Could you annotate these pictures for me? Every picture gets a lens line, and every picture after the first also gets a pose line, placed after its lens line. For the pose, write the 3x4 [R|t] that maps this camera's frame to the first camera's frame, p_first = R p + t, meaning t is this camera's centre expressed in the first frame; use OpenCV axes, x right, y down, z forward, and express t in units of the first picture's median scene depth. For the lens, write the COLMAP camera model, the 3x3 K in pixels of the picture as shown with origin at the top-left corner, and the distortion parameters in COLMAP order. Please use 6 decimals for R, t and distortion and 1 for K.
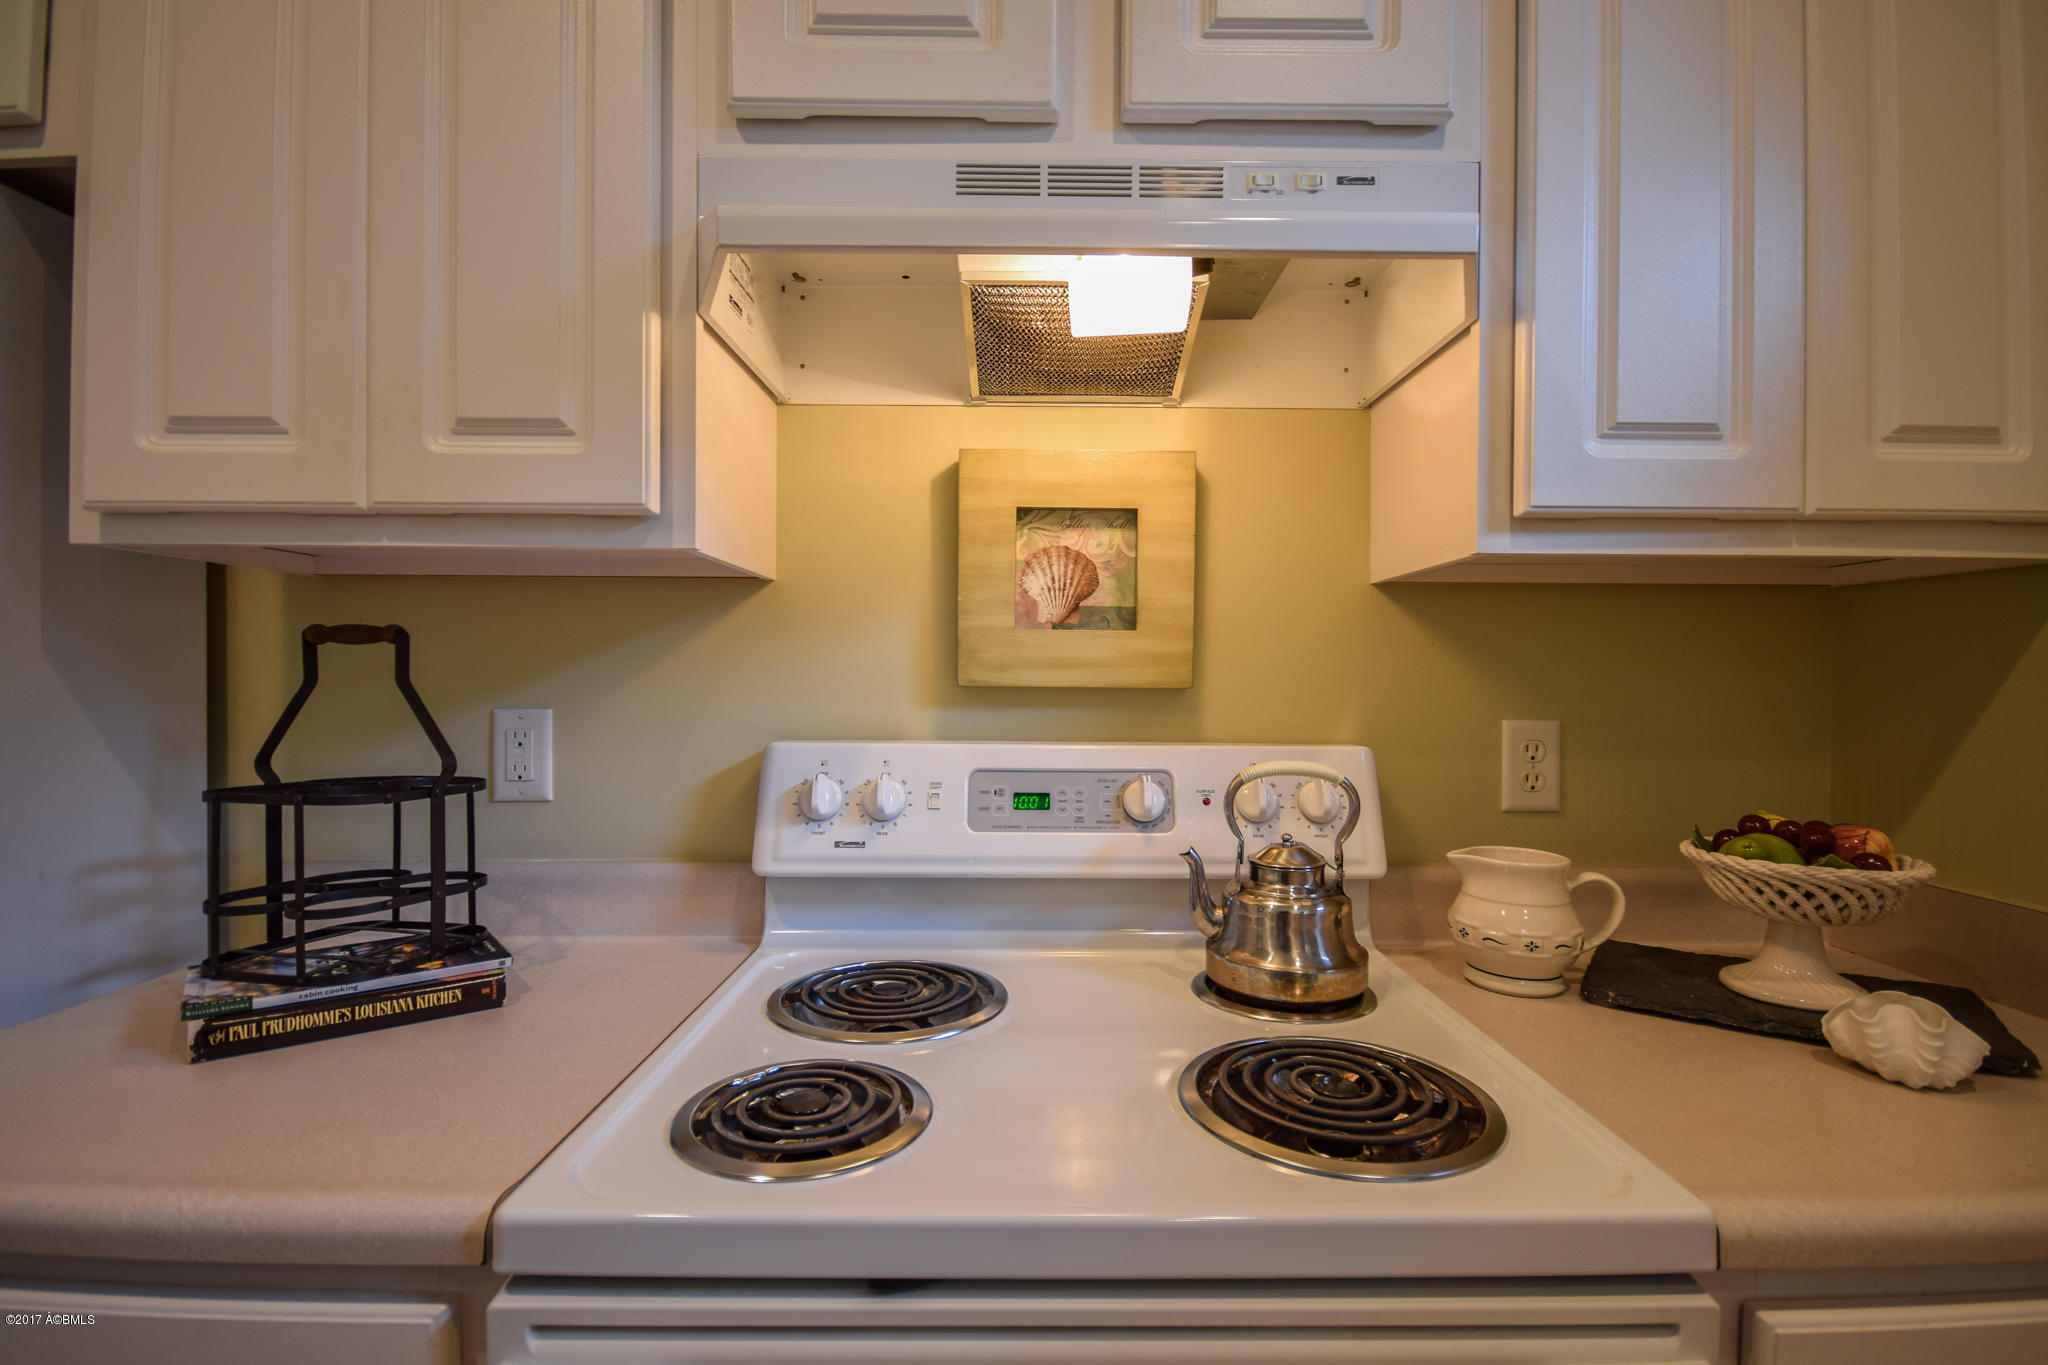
lens RADIAL K [[942.9, 0, 1024.0], [0, 942.9, 682.5], [0, 0, 1]] dist [0.000181, 0.000006]
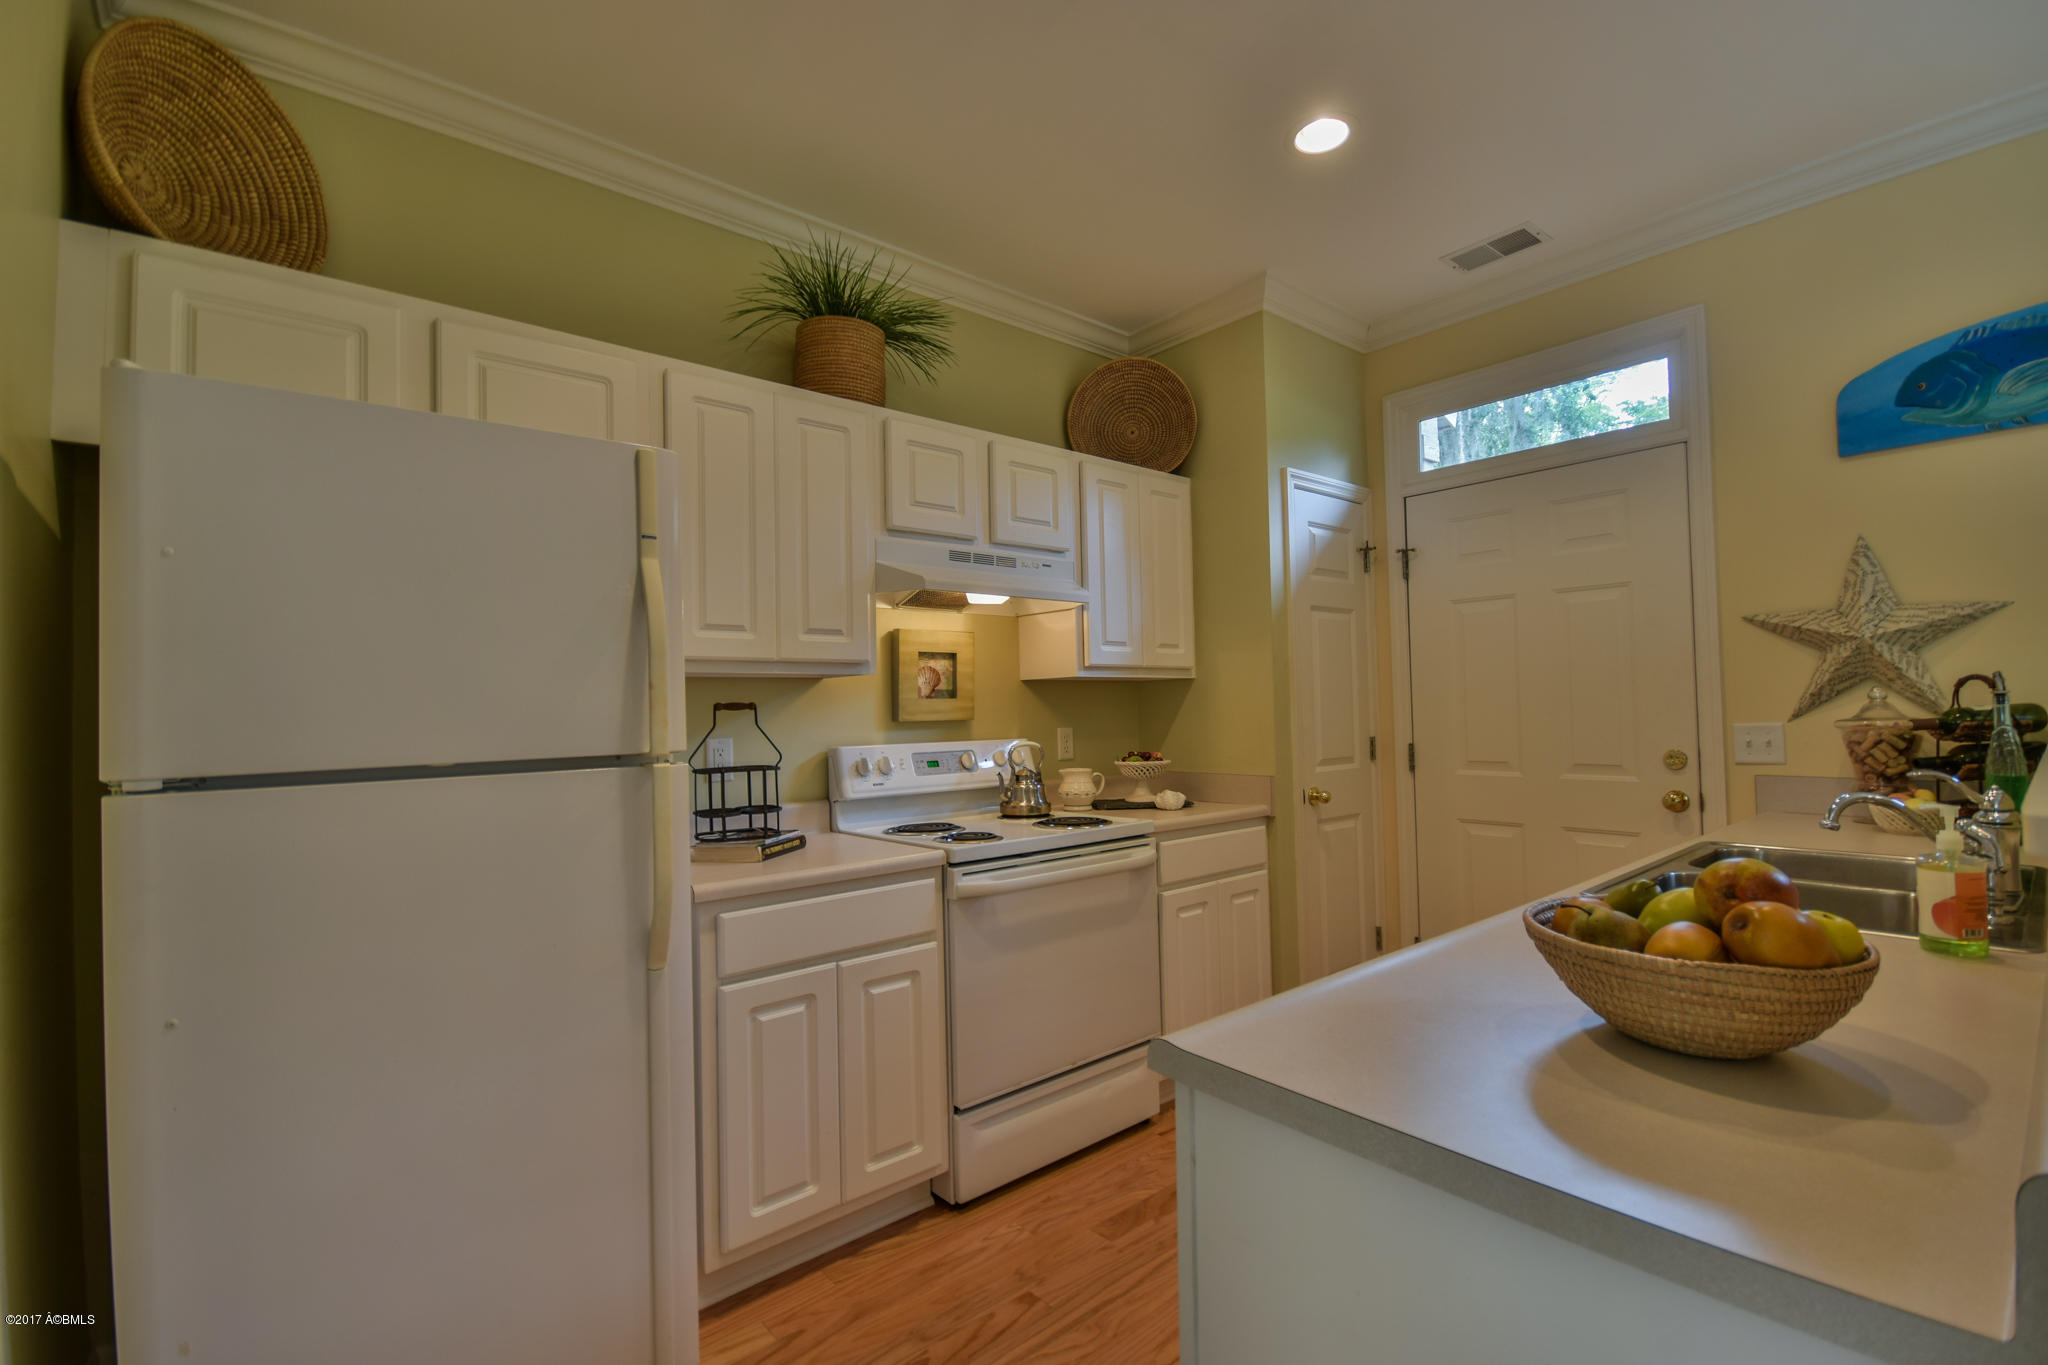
lens RADIAL K [[901.2, 0, 1055.5], [0, 901.2, 696.1], [0, 0, 1]] dist [0.002742, 0.000079]
pose [[0.753377, -0.011044, 0.657496, -1.395302], [0.032830, 0.999244, -0.020832, -0.000456], [-0.656769, 0.037280, 0.753170, -1.139035]]
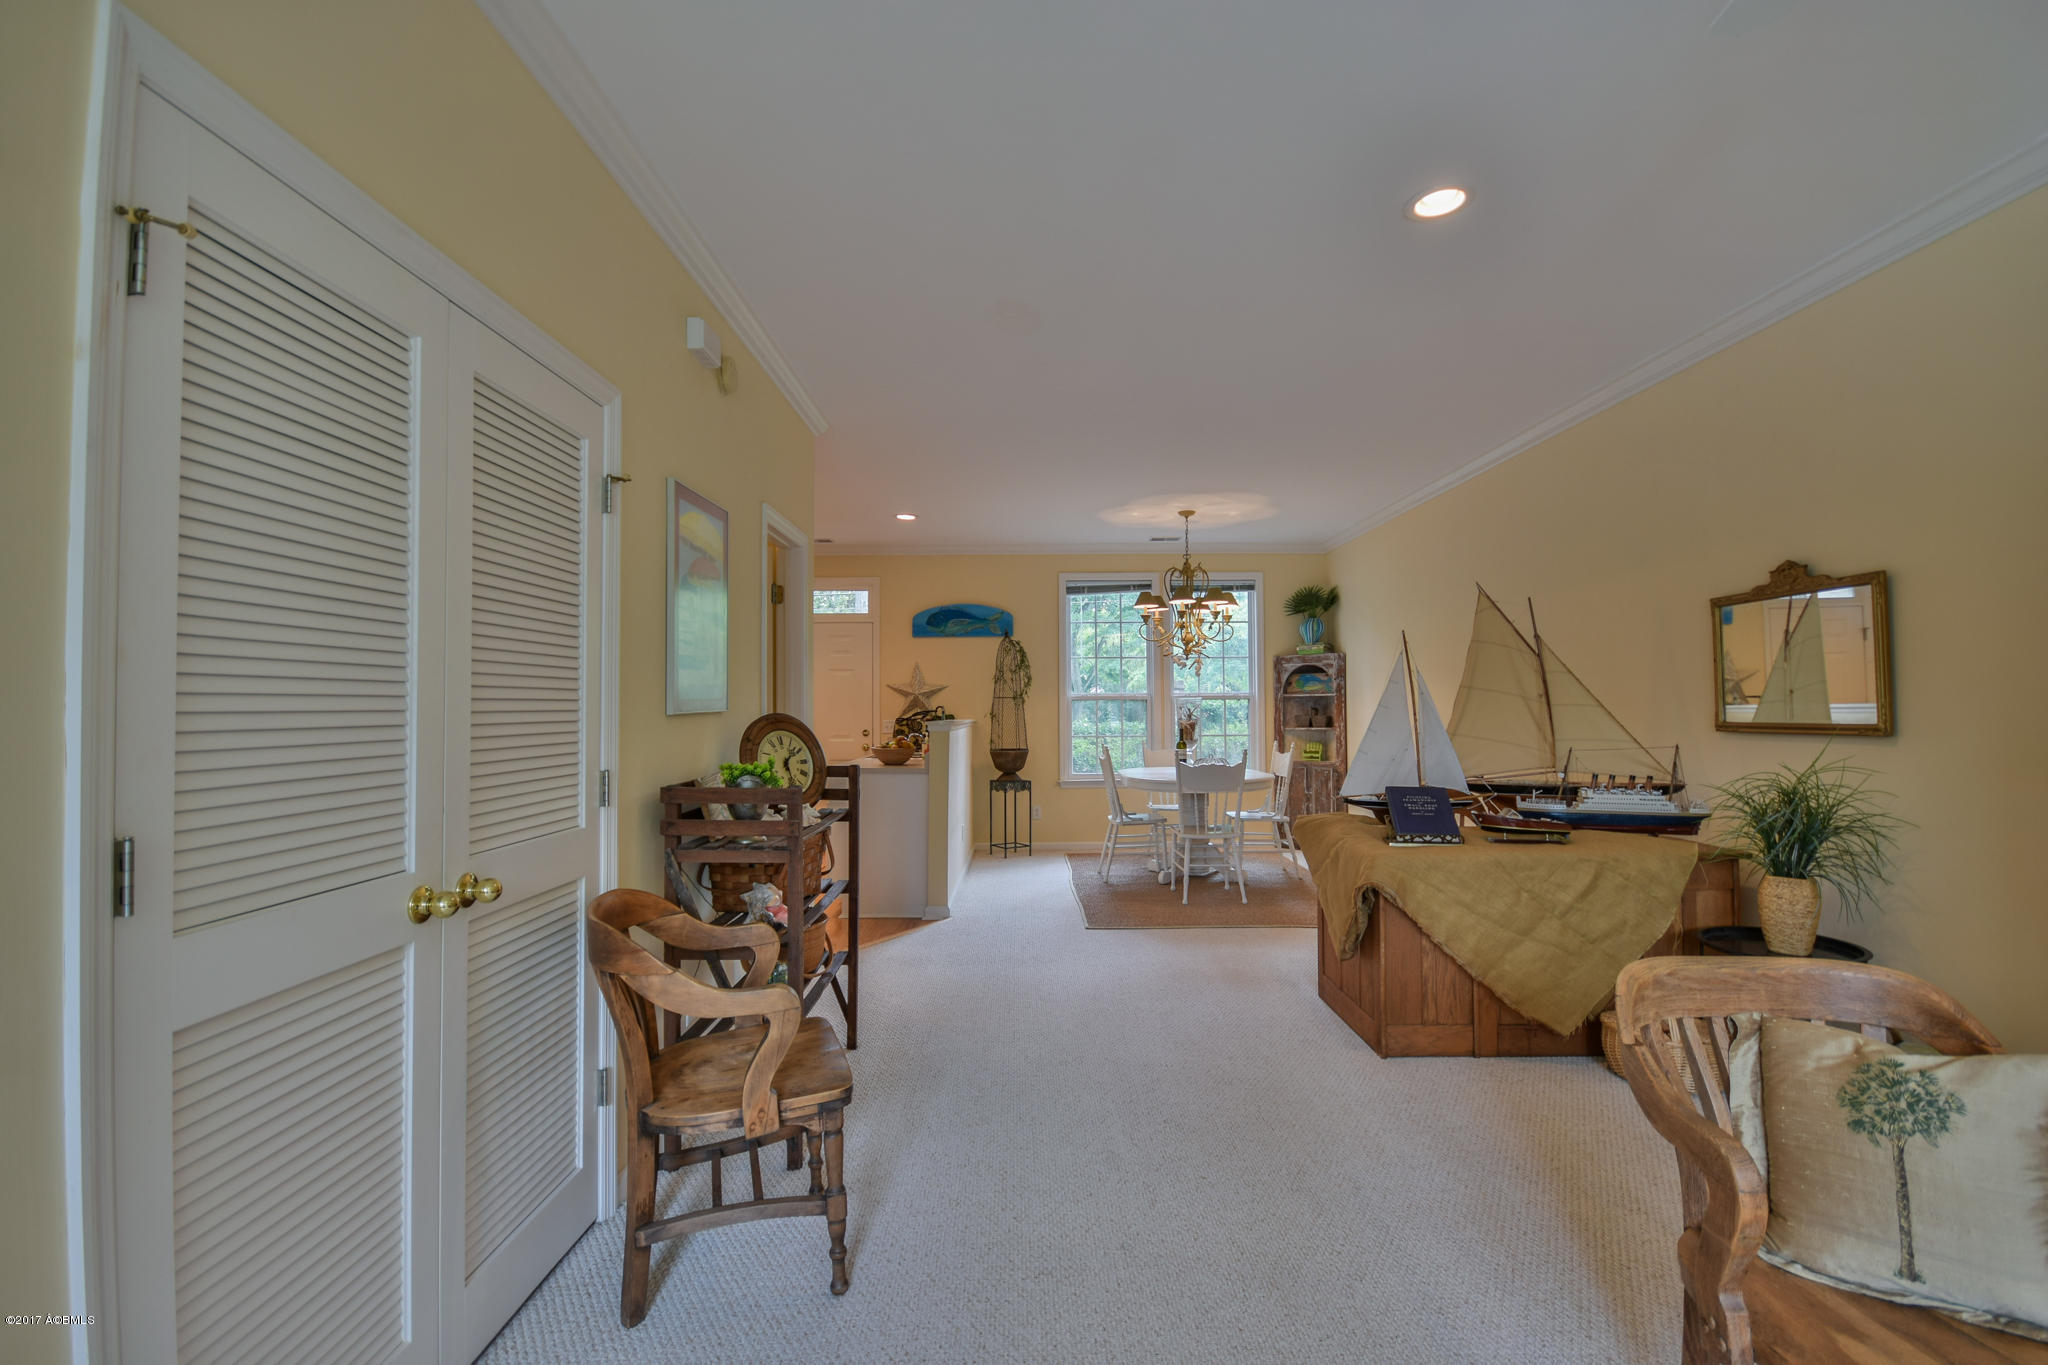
lens RADIAL K [[910.4, 0, 1024.0], [0, 910.4, 682.5], [0, 0, 1]] dist [0.014318, -0.017732]
pose [[-0.006193, 0.023145, 0.999713, -5.631814], [0.018526, 0.999563, -0.023027, -0.030764], [-0.999809, 0.018378, -0.006619, -1.571377]]
